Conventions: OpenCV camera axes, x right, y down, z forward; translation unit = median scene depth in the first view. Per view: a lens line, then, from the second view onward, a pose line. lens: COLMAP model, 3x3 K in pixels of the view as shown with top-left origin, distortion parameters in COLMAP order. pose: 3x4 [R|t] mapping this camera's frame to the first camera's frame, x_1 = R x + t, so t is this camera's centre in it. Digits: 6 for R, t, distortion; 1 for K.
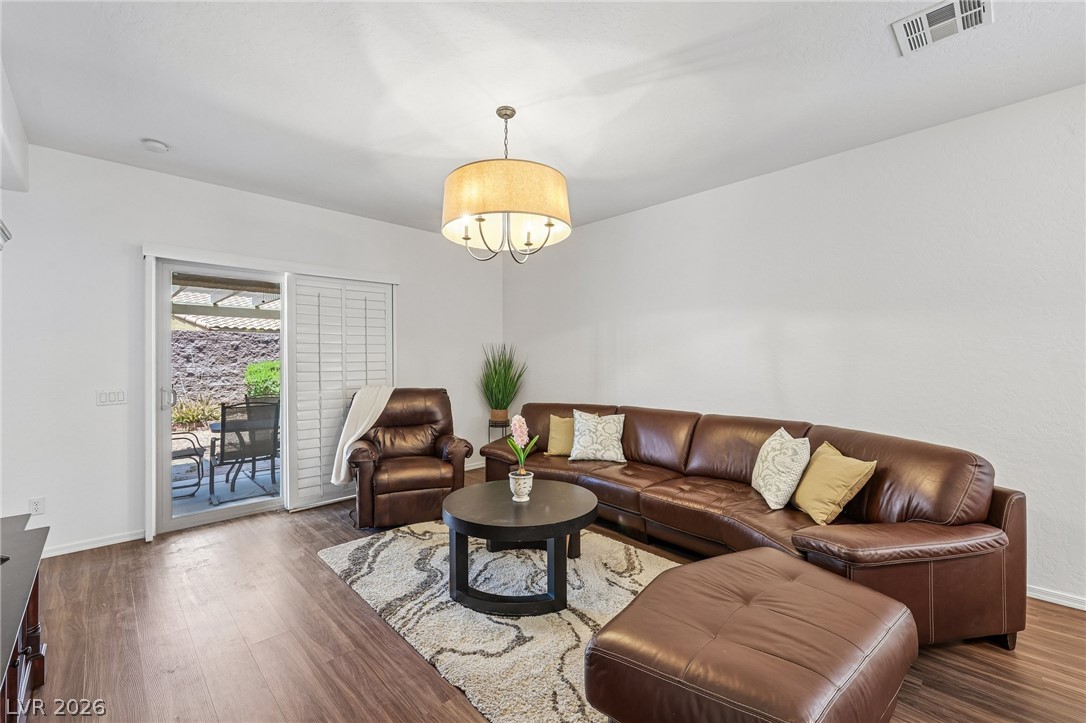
lens RADIAL K [[455.6, 0, 539.3], [0, 455.6, 359.7], [0, 0, 1]] dist [-0.001740, 0.000649]
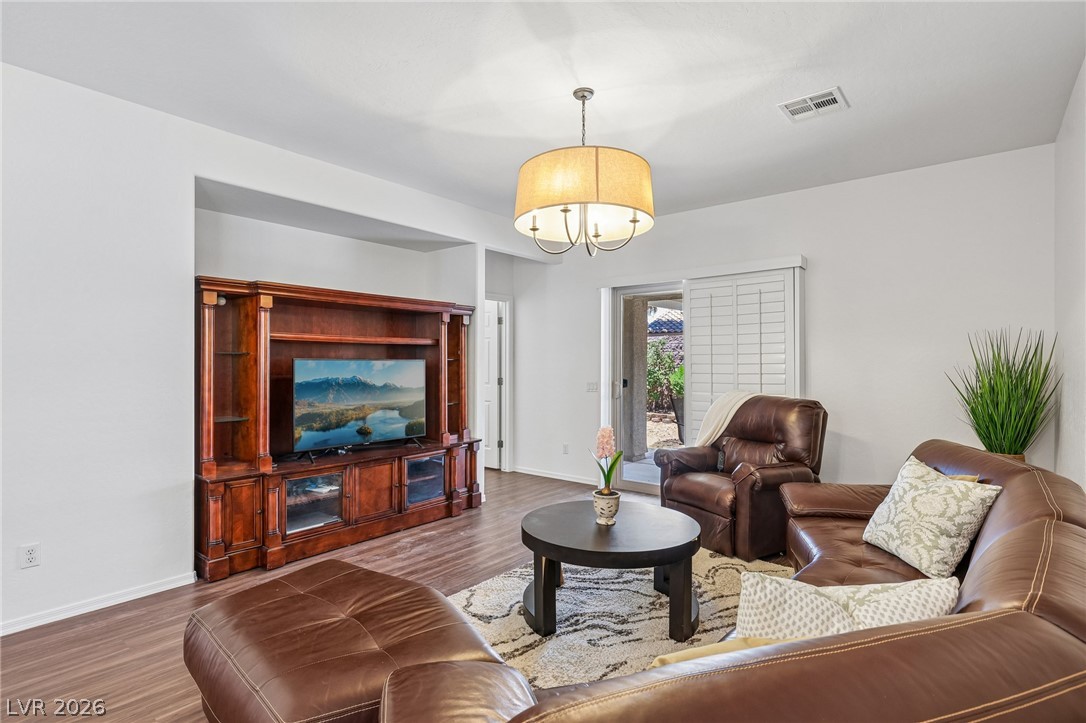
lens RADIAL K [[536.2, 0, 538.1], [0, 536.2, 357.1], [0, 0, 1]] dist [-0.002116, -0.000116]
pose [[0.119315, -0.005275, -0.992842, 0.676408], [0.002385, 0.999985, -0.005026, -0.003794], [0.992854, -0.001769, 0.119326, 0.521477]]
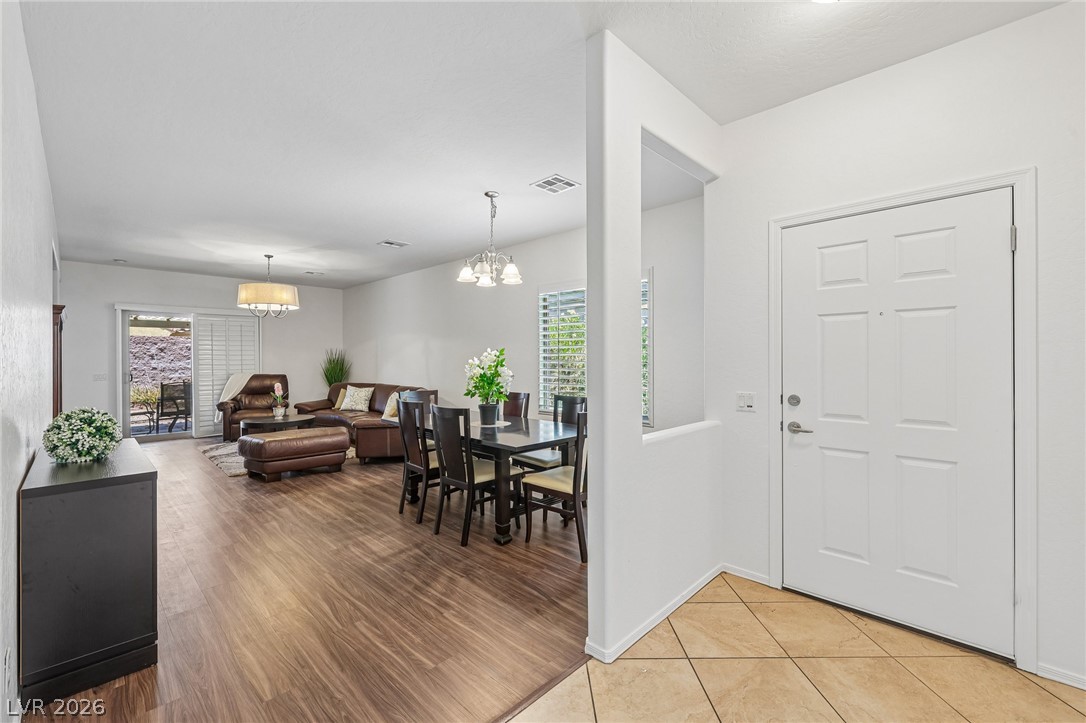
lens RADIAL K [[455.6, 0, 539.3], [0, 455.6, 359.7], [0, 0, 1]] dist [-0.001740, 0.000649]
pose [[0.999666, 0.000887, 0.025815, 0.877740], [-0.001064, 0.999976, 0.006825, -0.010982], [-0.025808, -0.006850, 0.999643, -0.979026]]
